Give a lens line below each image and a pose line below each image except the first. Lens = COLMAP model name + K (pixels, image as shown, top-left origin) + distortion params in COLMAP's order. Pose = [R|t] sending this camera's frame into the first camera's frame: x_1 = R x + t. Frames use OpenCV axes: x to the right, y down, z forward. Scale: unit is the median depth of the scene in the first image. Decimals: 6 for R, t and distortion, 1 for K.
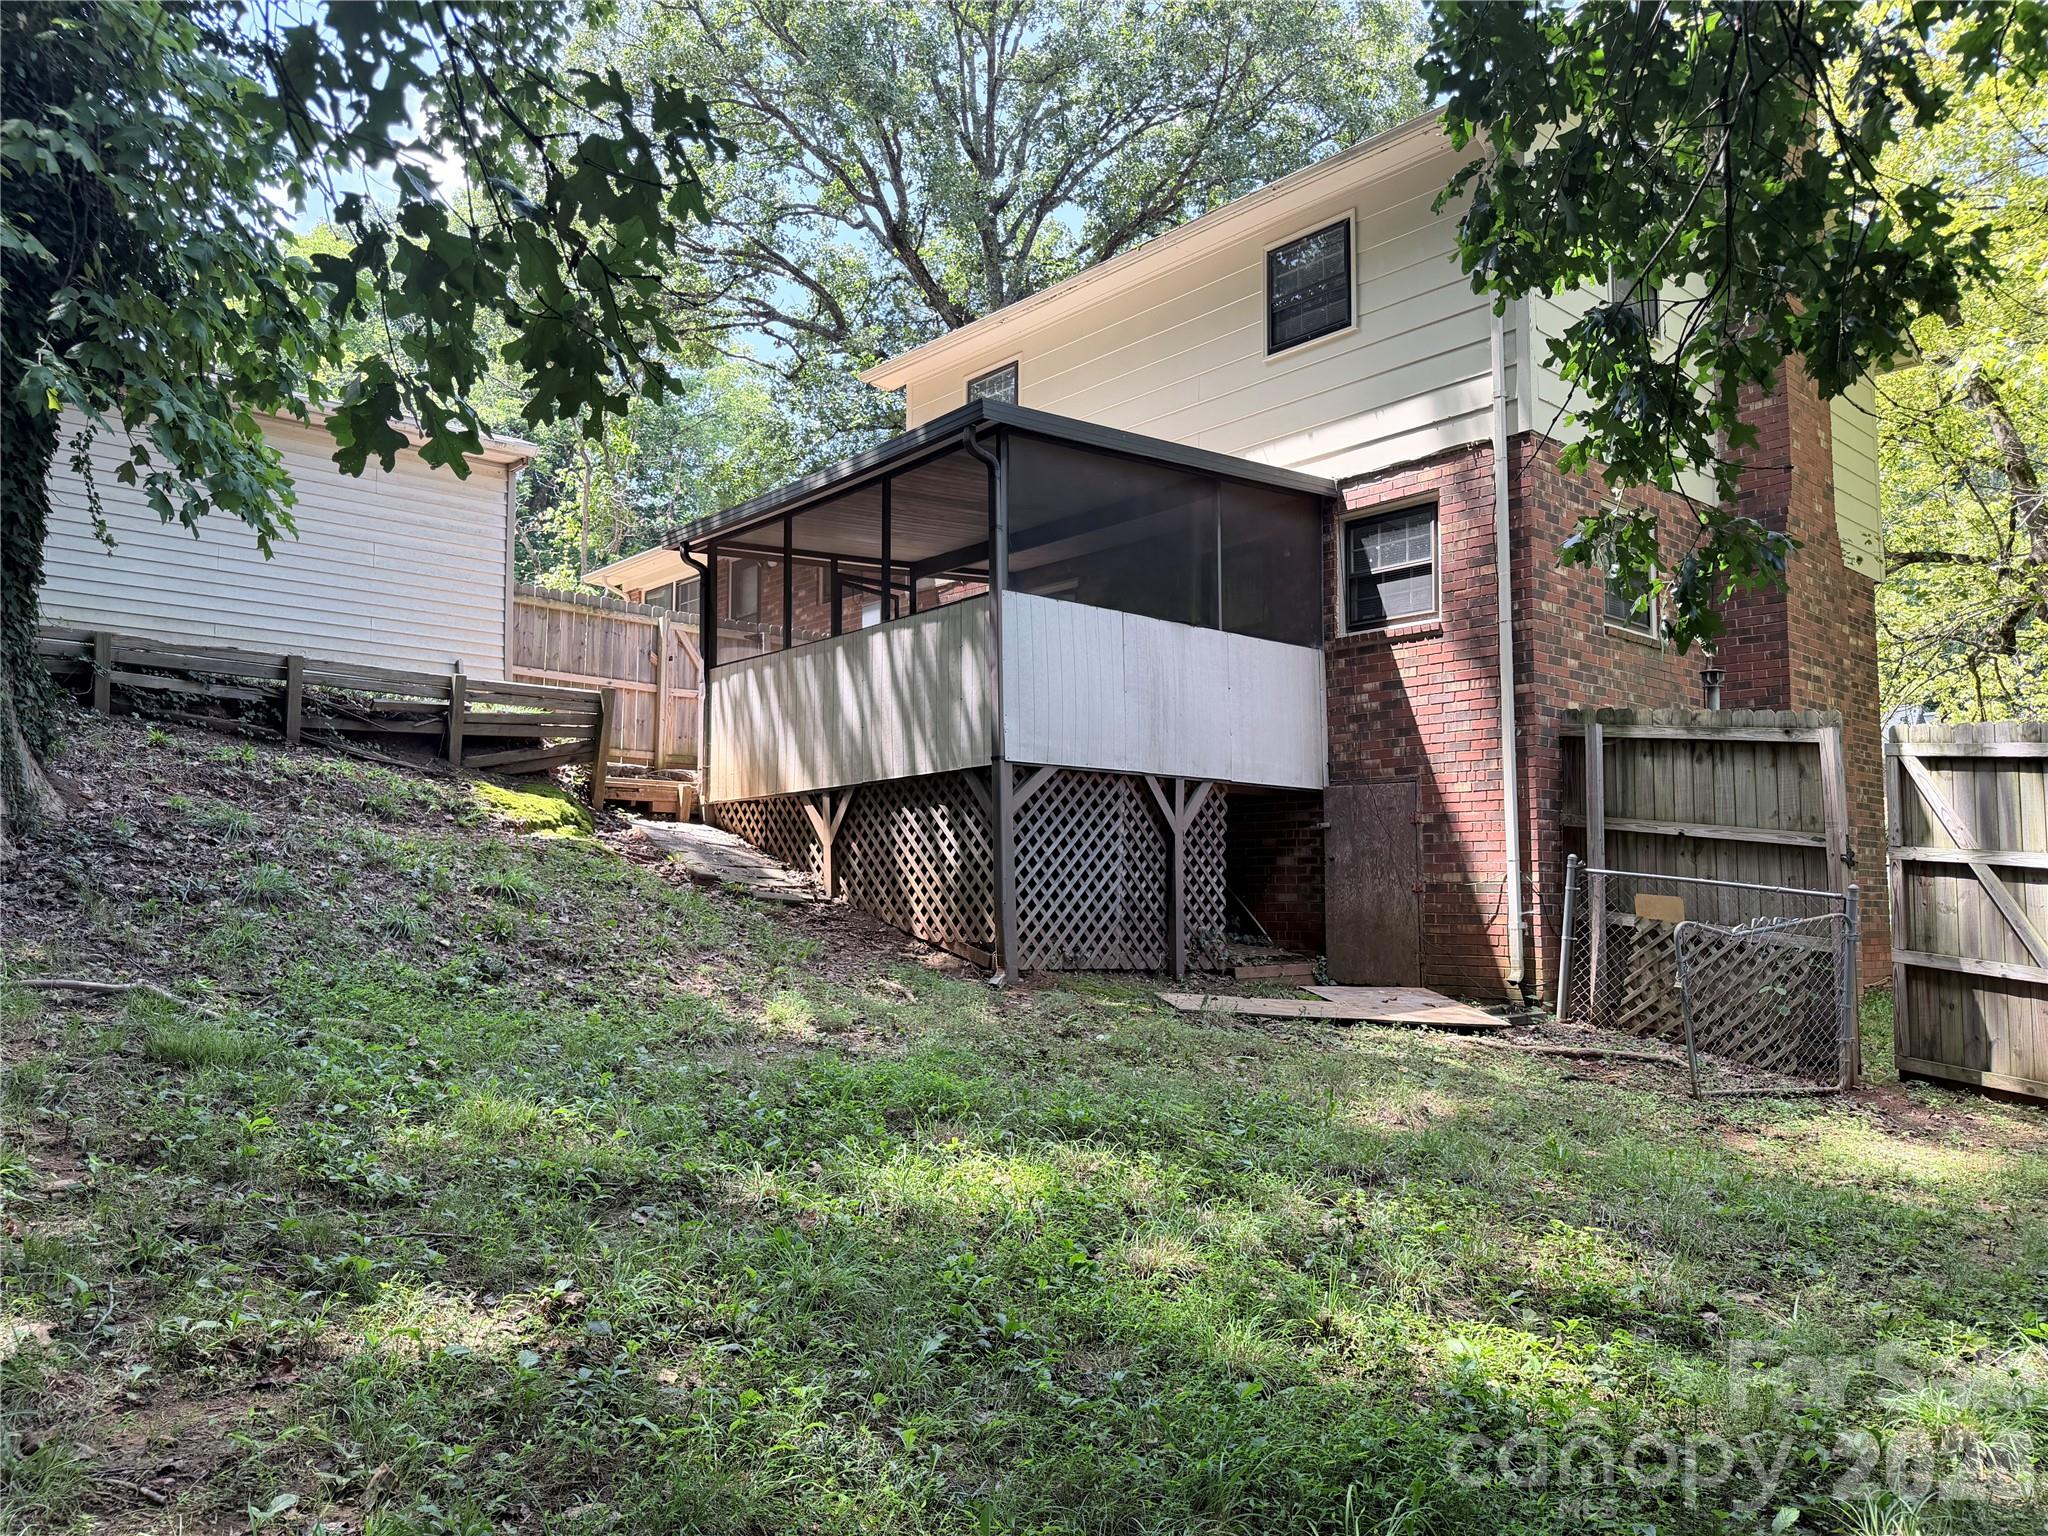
lens RADIAL K [[1425.7, 0, 1023.4], [0, 1425.7, 784.5], [0, 0, 1]] dist [0.008258, 0.000473]
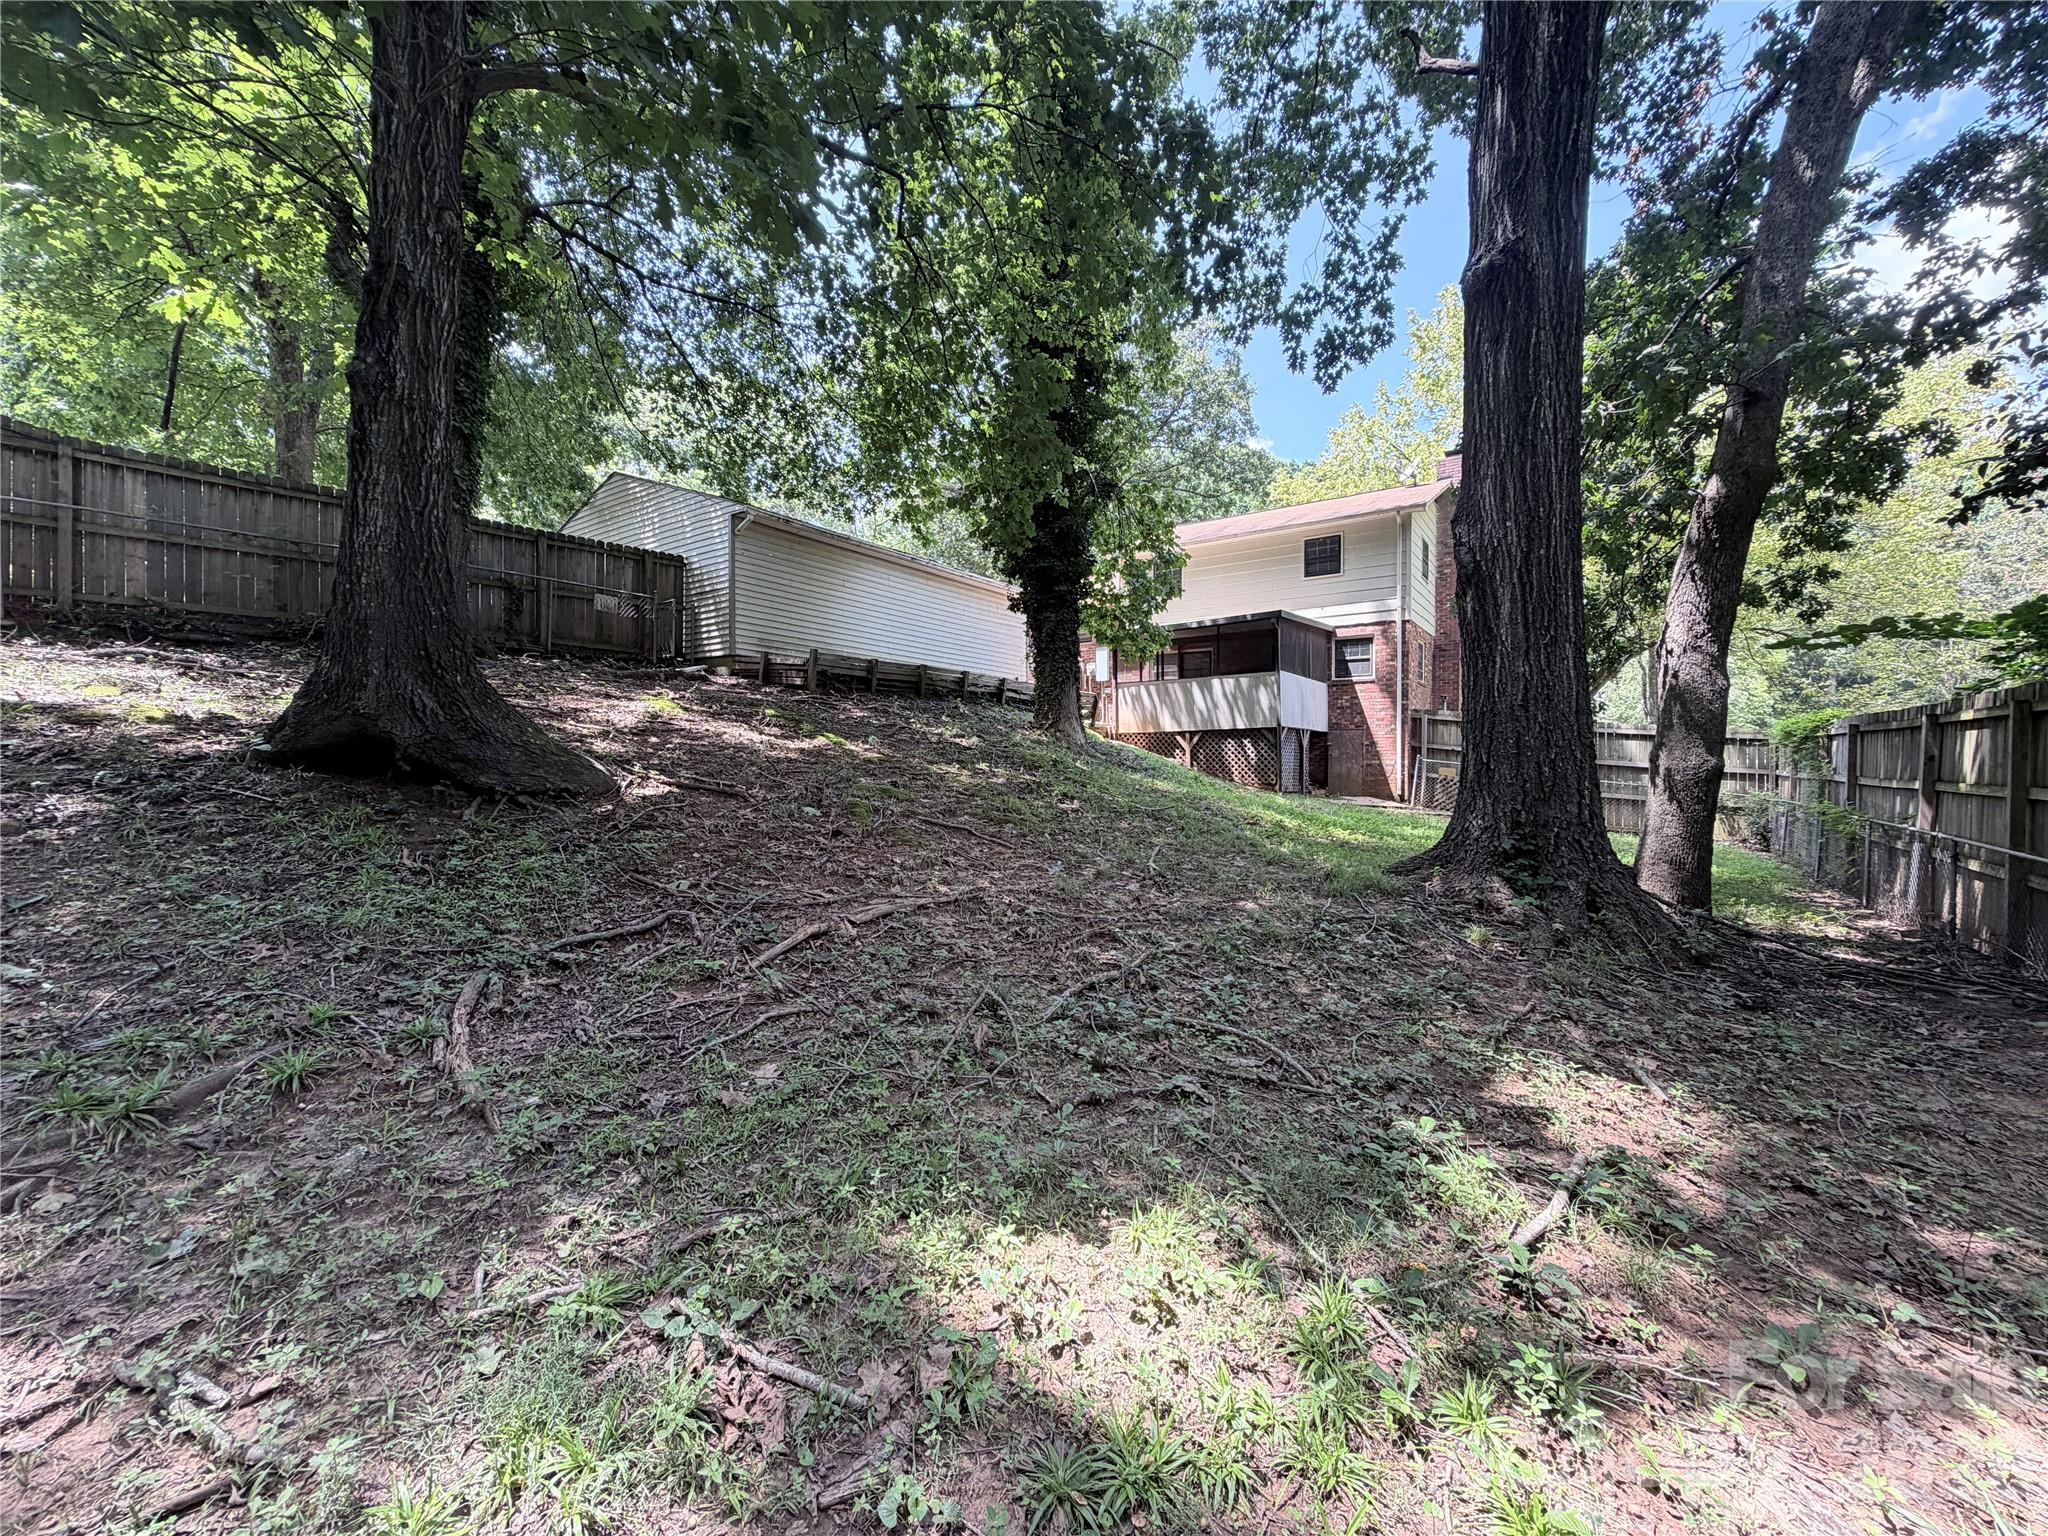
lens RADIAL K [[819.4, 0, 1026.6], [0, 819.4, 754.5], [0, 0, 1]] dist [-0.000388, -0.000072]
pose [[0.969778, 0.005286, 0.243930, -0.859088], [-0.023126, 0.997256, 0.070331, -0.057774], [-0.242889, -0.073847, 0.967239, -0.530037]]
